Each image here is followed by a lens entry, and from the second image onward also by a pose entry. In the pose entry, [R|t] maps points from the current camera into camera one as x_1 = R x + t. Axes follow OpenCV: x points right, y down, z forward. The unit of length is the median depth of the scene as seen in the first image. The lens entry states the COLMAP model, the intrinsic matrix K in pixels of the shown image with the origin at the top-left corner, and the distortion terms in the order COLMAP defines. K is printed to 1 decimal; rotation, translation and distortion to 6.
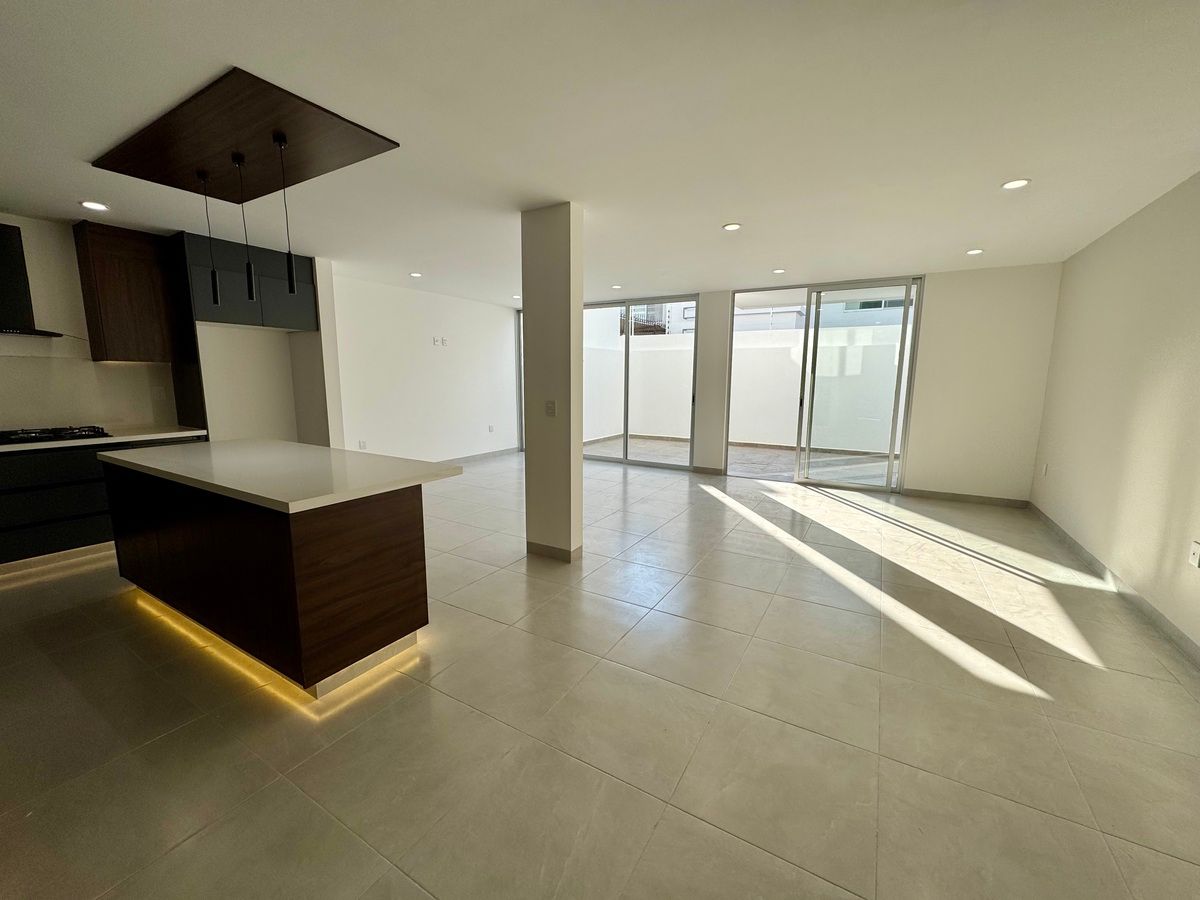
lens RADIAL K [[479.5, 0, 597.9], [0, 479.5, 448.6], [0, 0, 1]] dist [-0.003364, 0.000585]
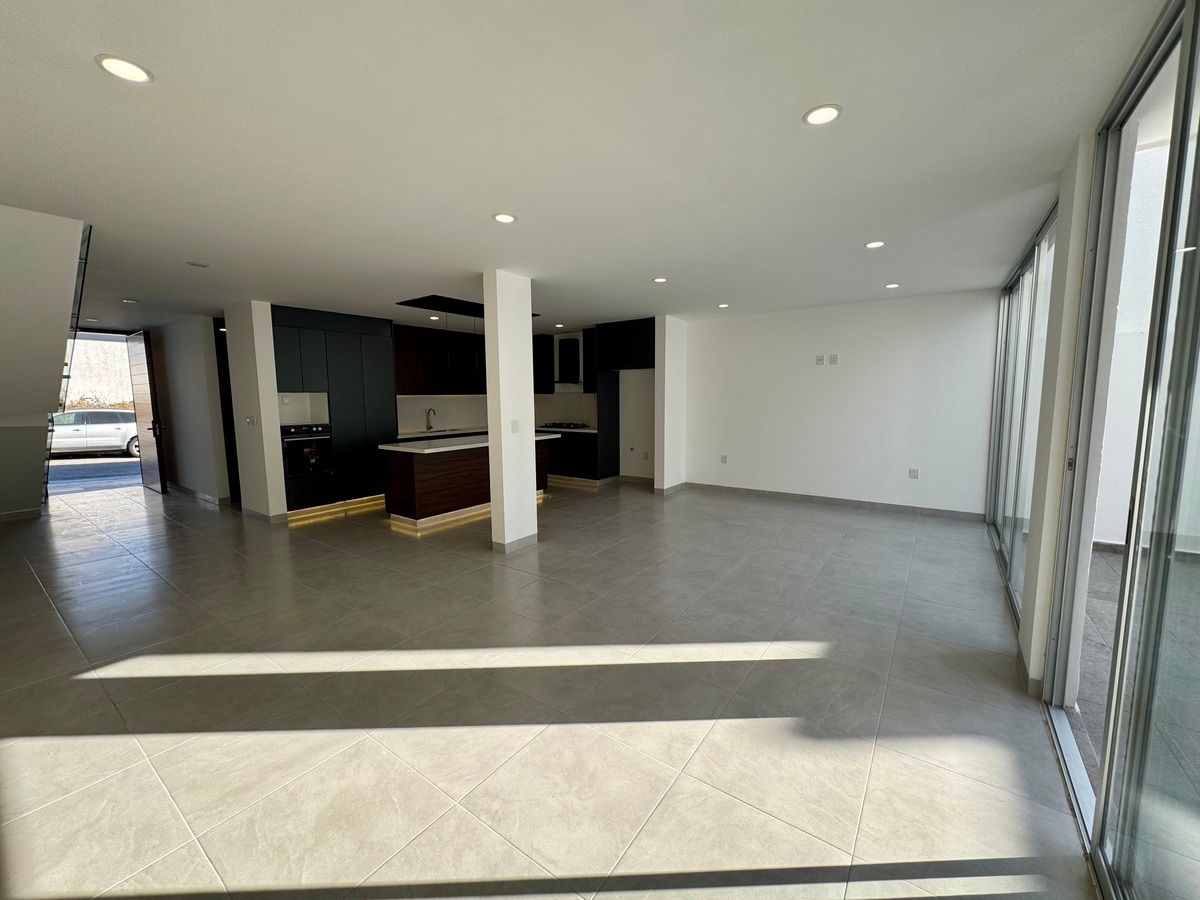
lens RADIAL K [[479.5, 0, 597.0], [0, 479.5, 446.4], [0, 0, 1]] dist [-0.003364, 0.000585]
pose [[-0.089020, 0.099661, -0.991031, 1.686306], [-0.143671, 0.983291, 0.111788, -0.311808], [0.985614, 0.152334, -0.073214, 1.954939]]
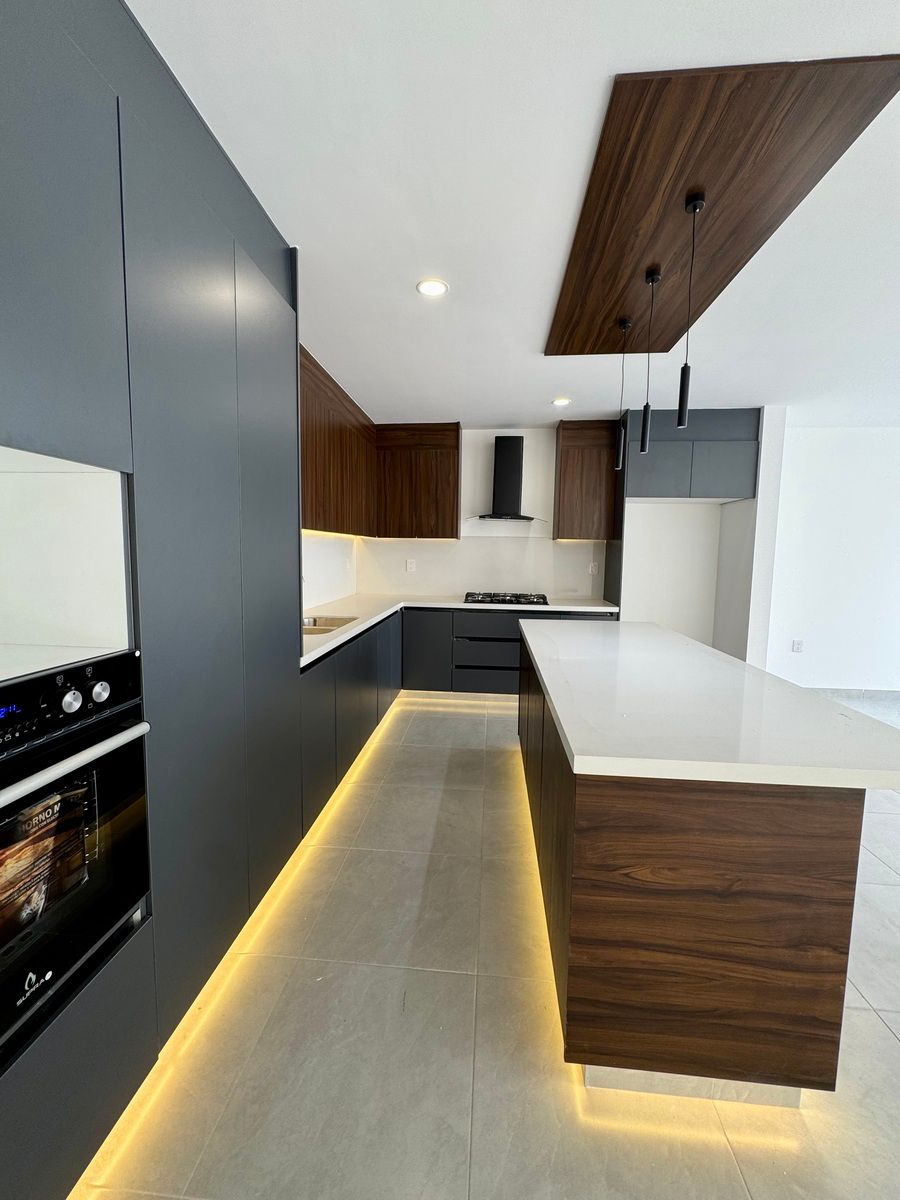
lens RADIAL K [[479.5, 0, 452.0], [0, 479.5, 596.1], [0, 0, 1]] dist [-0.003364, 0.000585]
pose [[0.435106, 0.082310, -0.896609, -0.151076], [-0.148150, 0.988785, 0.018878, -0.050411], [0.888107, 0.124619, 0.442421, 0.442908]]
